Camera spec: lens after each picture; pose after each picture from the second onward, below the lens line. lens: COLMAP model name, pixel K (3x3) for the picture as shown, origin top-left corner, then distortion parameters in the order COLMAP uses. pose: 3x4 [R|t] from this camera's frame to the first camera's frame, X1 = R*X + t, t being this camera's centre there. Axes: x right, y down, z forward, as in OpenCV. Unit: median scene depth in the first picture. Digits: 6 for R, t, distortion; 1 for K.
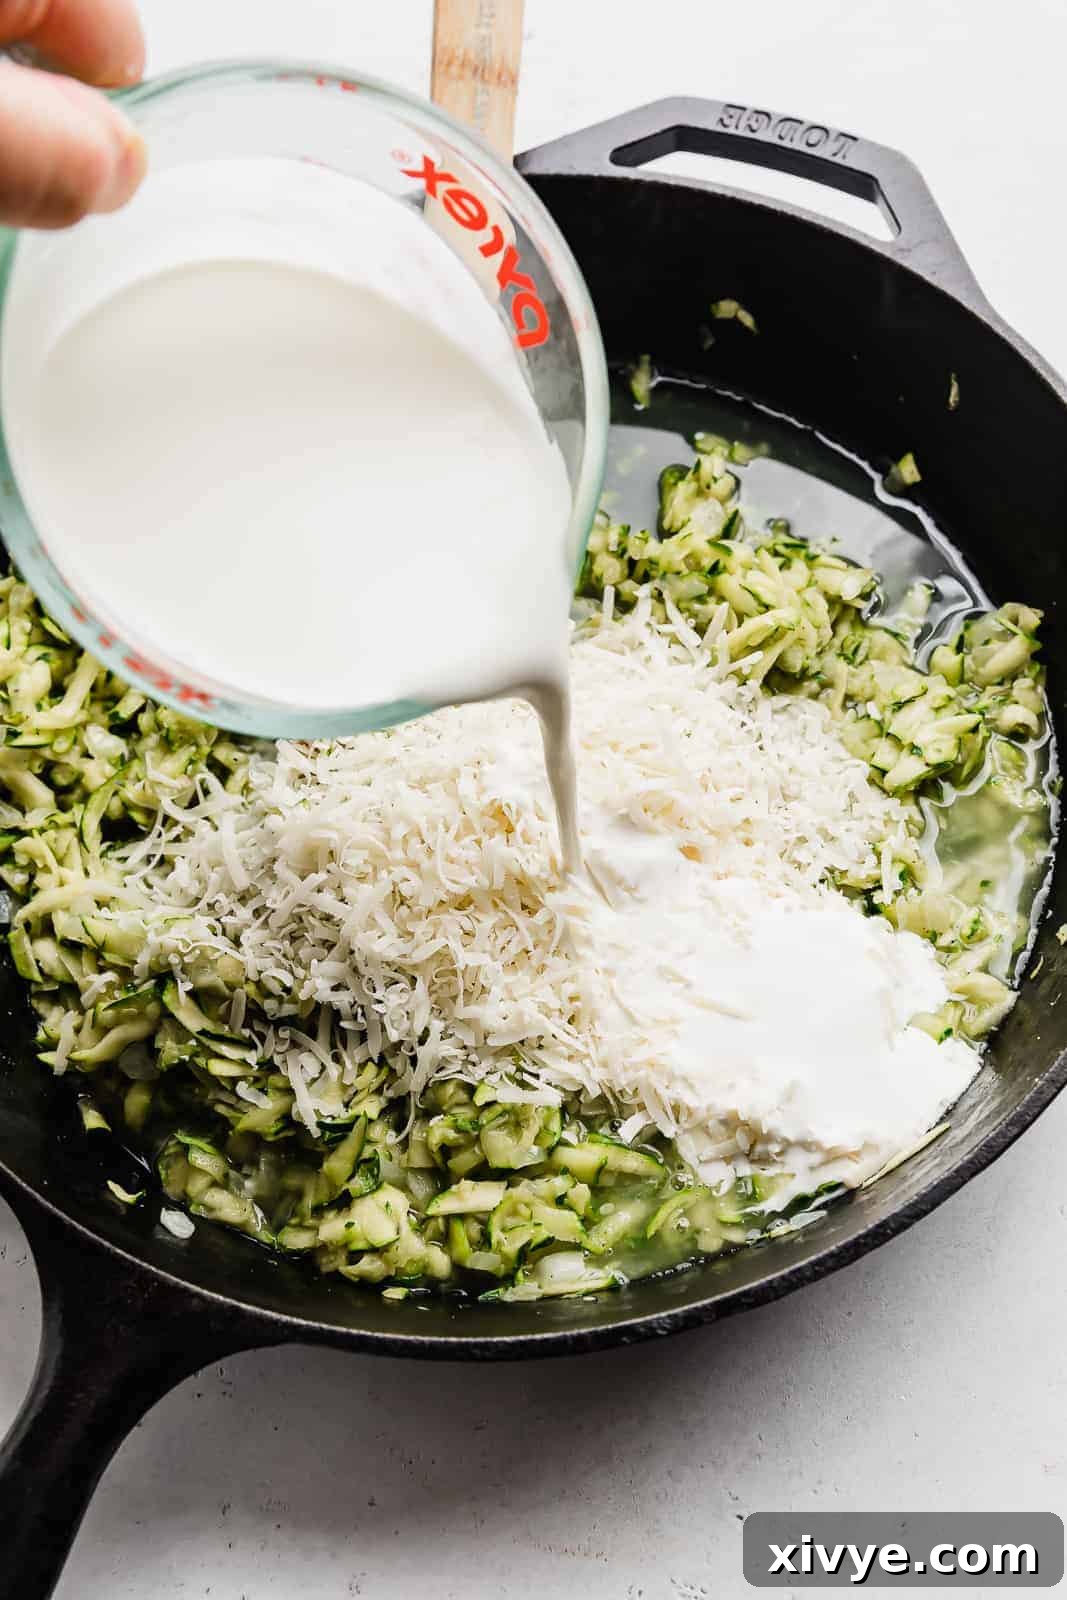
lens RADIAL K [[2510.3, 0, 414.9], [0, 2510.3, 800.2], [0, 0, 1]] dist [0.034580, -0.162555]
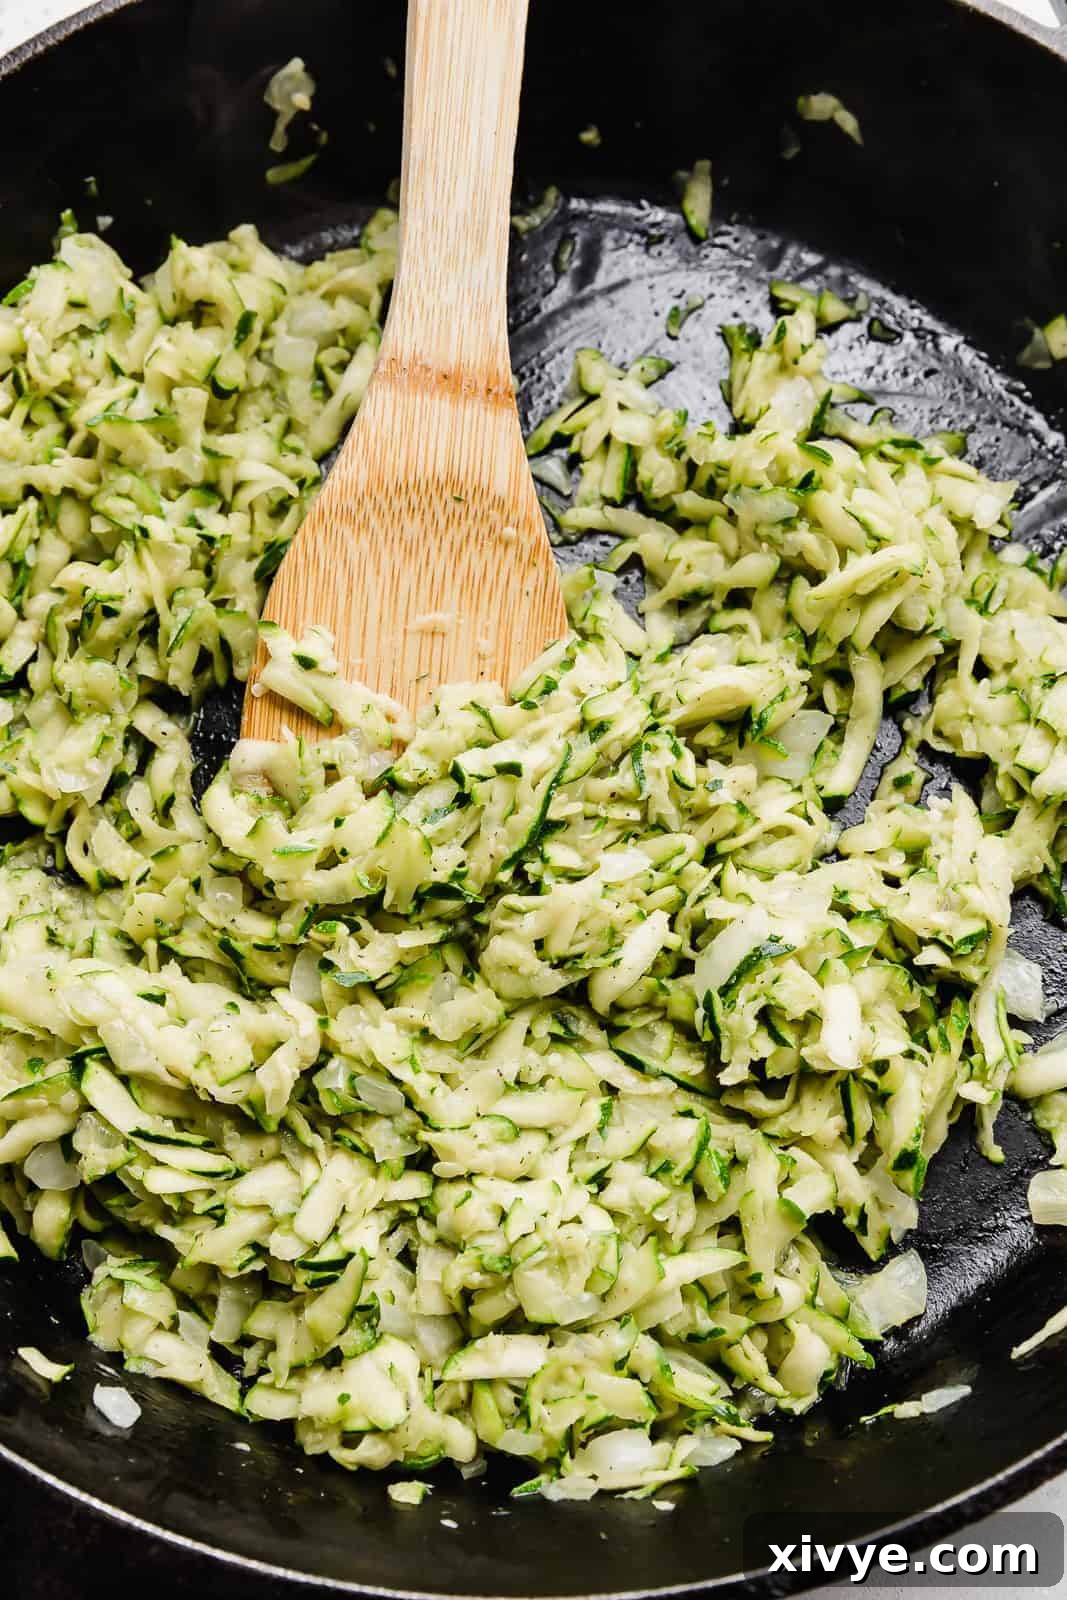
lens RADIAL K [[2510.3, 0, 414.9], [0, 2510.3, 800.2], [0, 0, 1]] dist [0.034580, -0.162555]
pose [[0.995902, -0.011469, 0.089710, -0.068814], [-0.006170, 0.980999, 0.193915, -0.152456], [-0.090229, -0.193674, 0.976908, 0.279157]]
